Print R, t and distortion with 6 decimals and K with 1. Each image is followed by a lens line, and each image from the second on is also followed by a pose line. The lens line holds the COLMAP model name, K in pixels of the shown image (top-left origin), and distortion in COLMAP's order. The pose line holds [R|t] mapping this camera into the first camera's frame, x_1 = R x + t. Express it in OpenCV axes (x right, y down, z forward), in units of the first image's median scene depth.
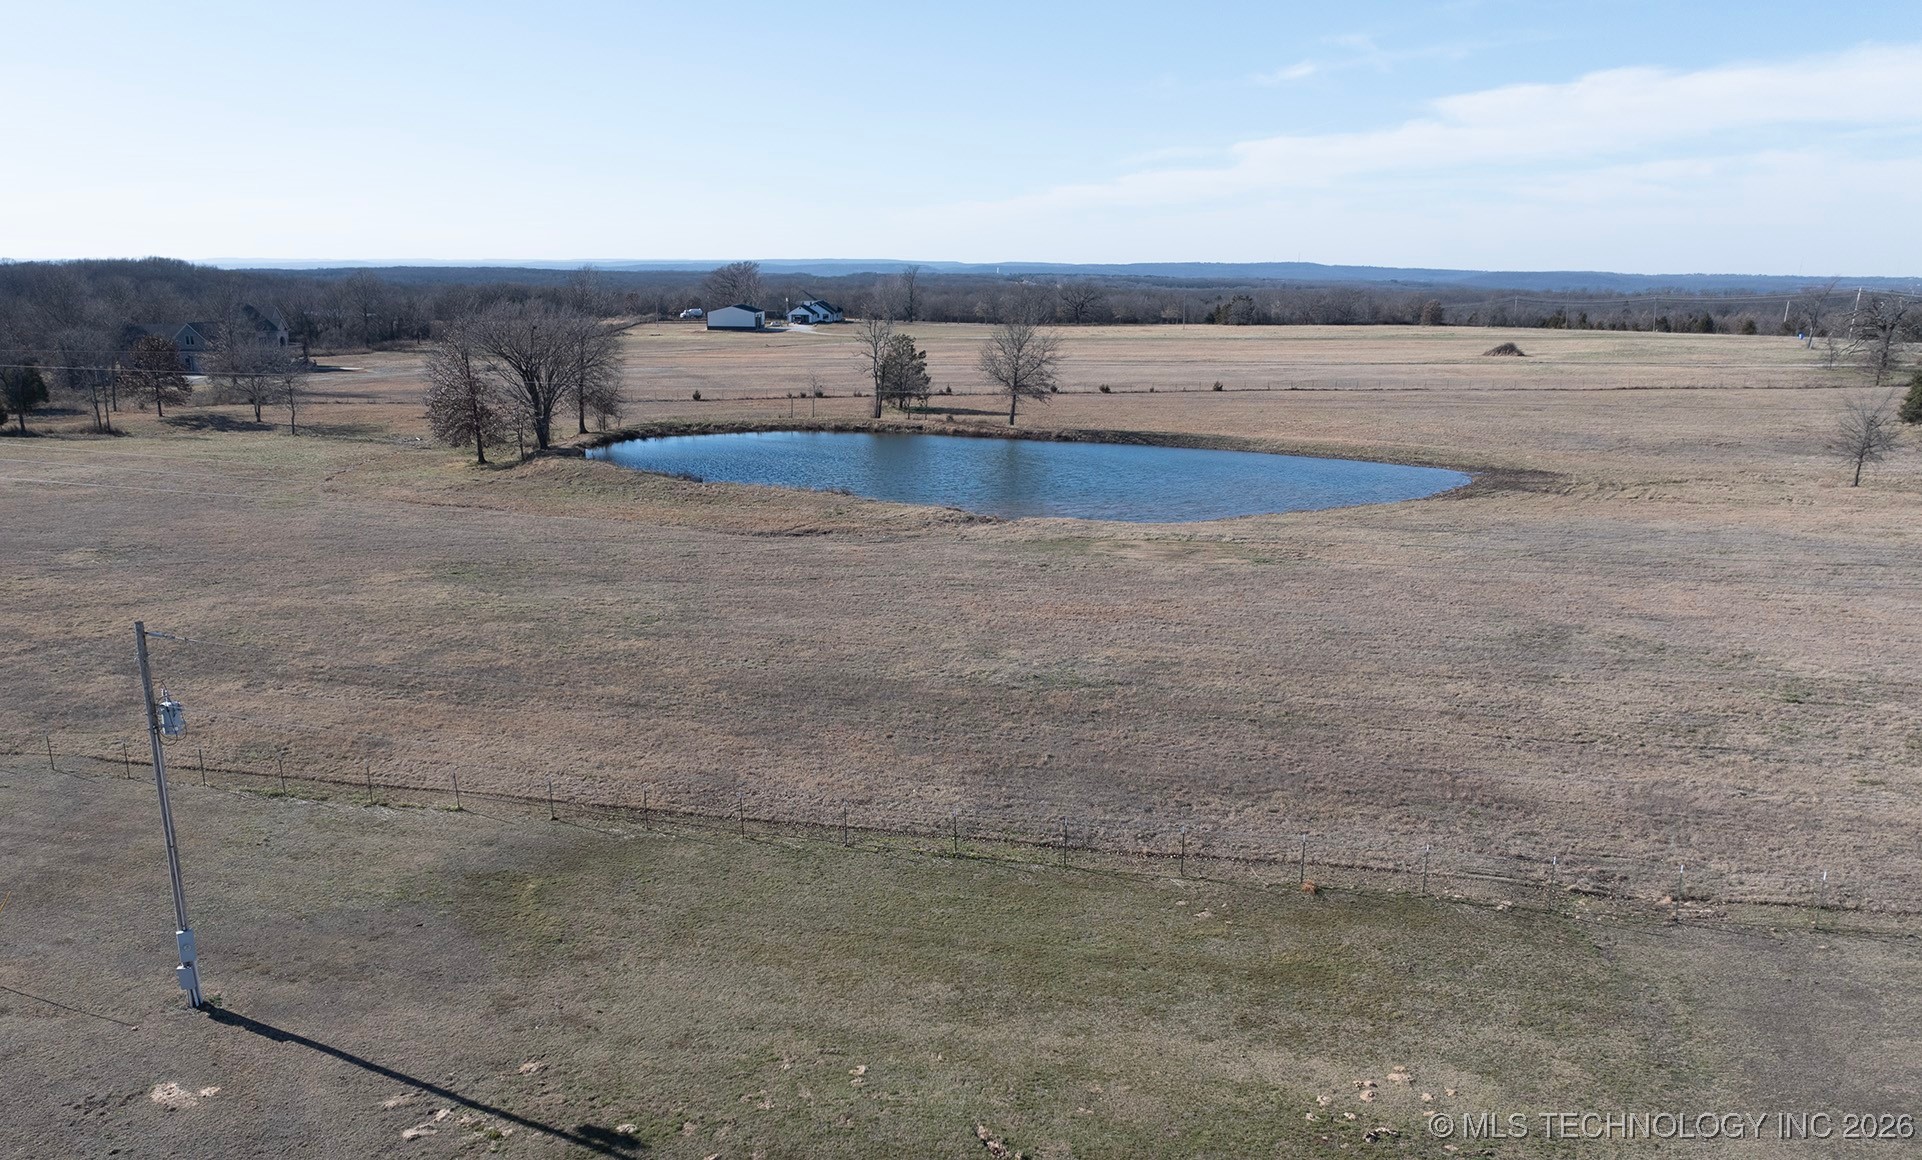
lens RADIAL K [[1630.6, 0, 961.0], [0, 1630.6, 580.0], [0, 0, 1]] dist [-0.015726, -0.016405]
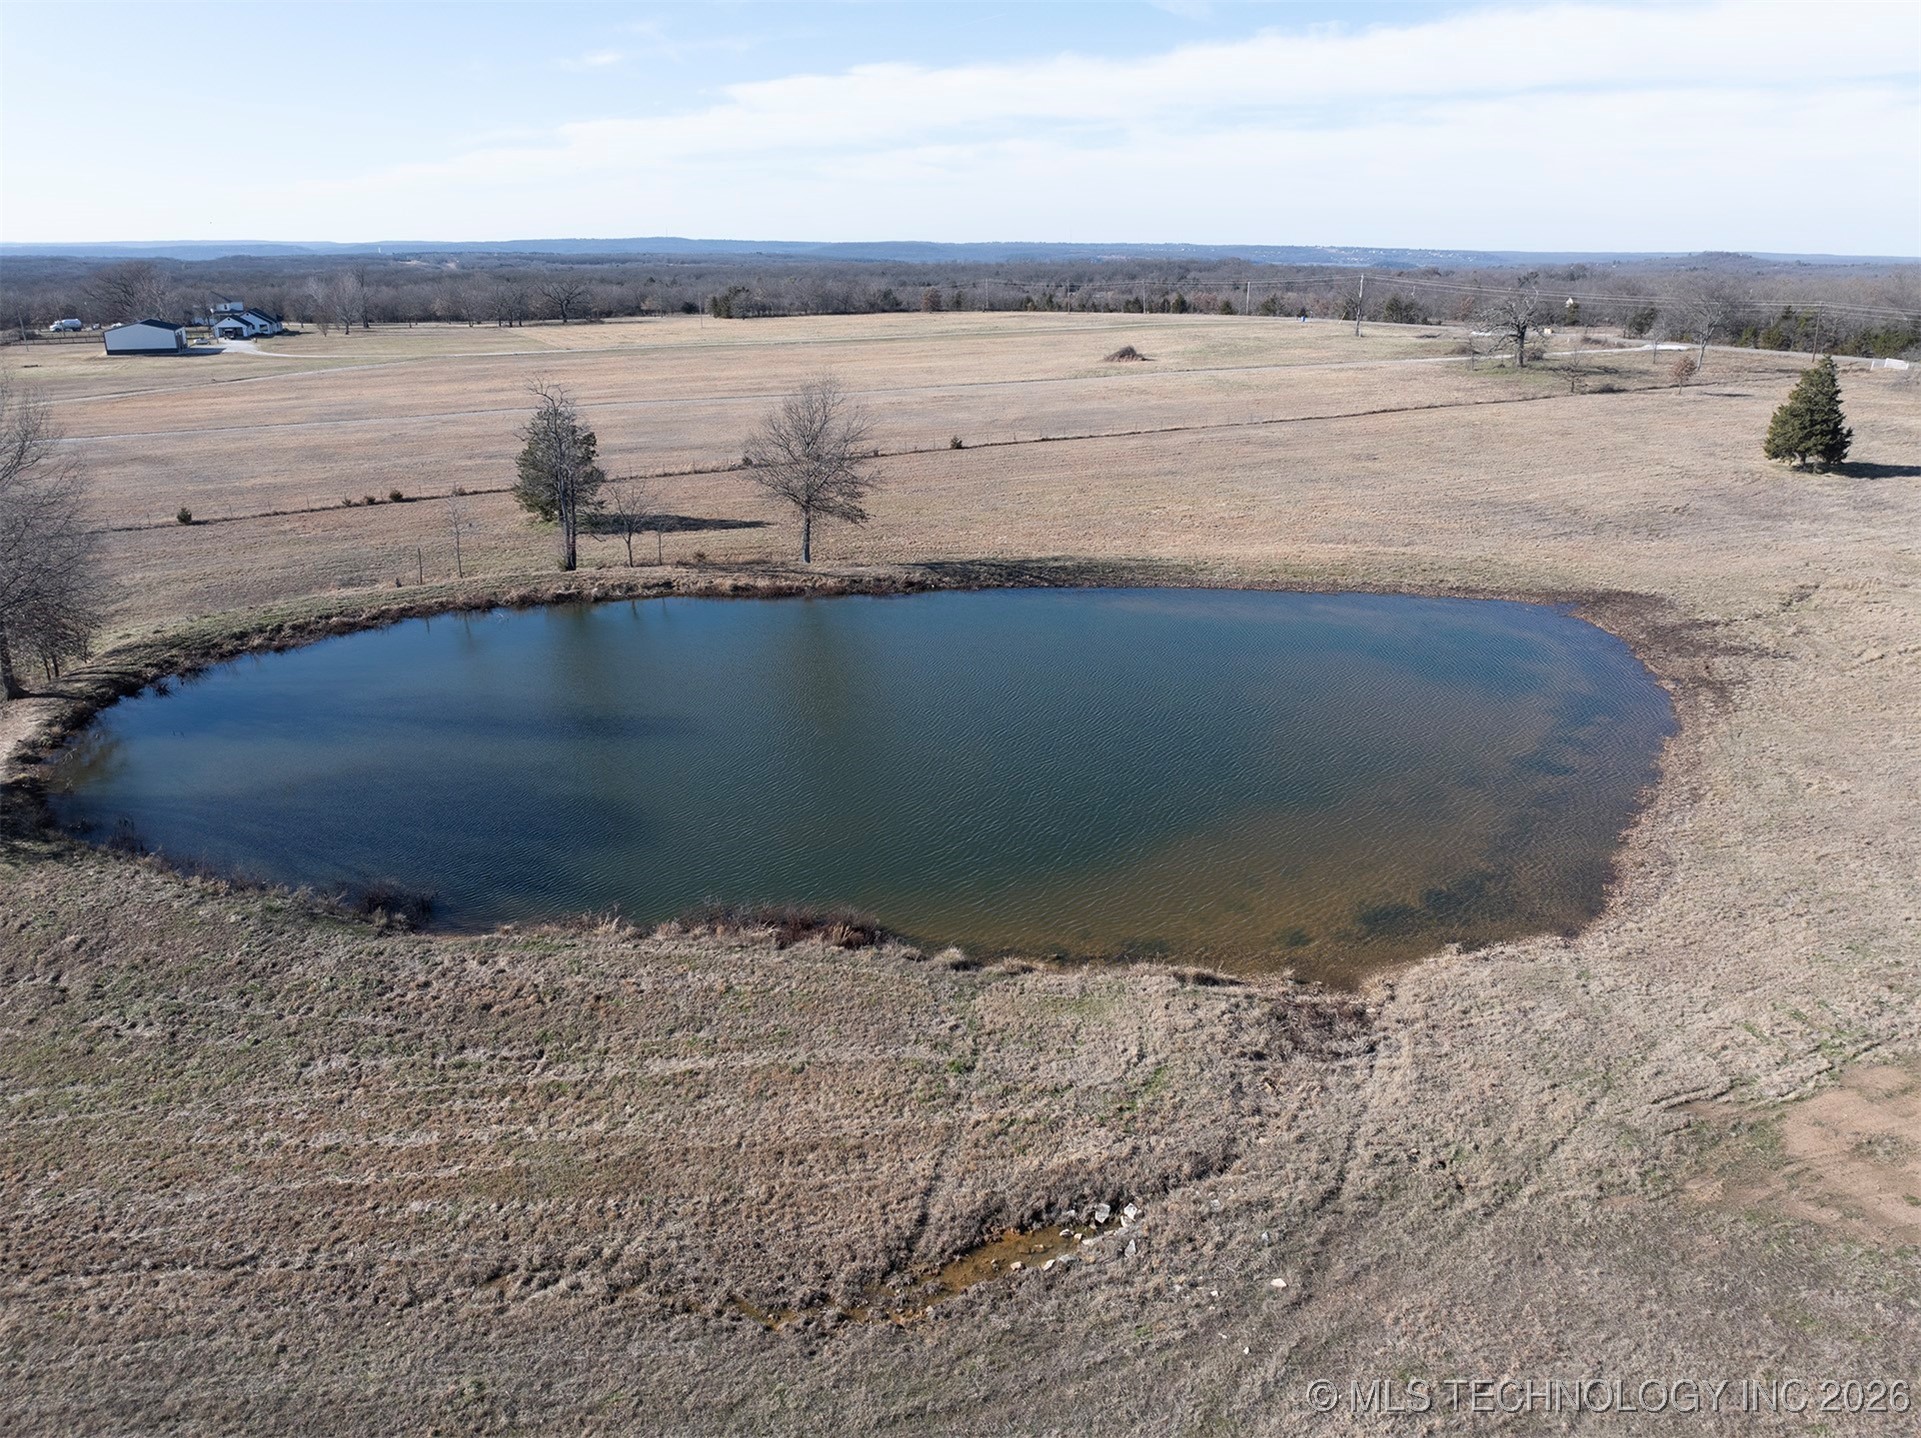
lens RADIAL K [[1343.5, 0, 960.5], [0, 1343.5, 719.0], [0, 0, 1]] dist [-0.003125, -0.020824]
pose [[0.908847, -0.149478, 0.389428, -0.058592], [0.087690, 0.981192, 0.171969, -0.055789], [-0.407809, -0.122144, 0.904861, 0.232406]]
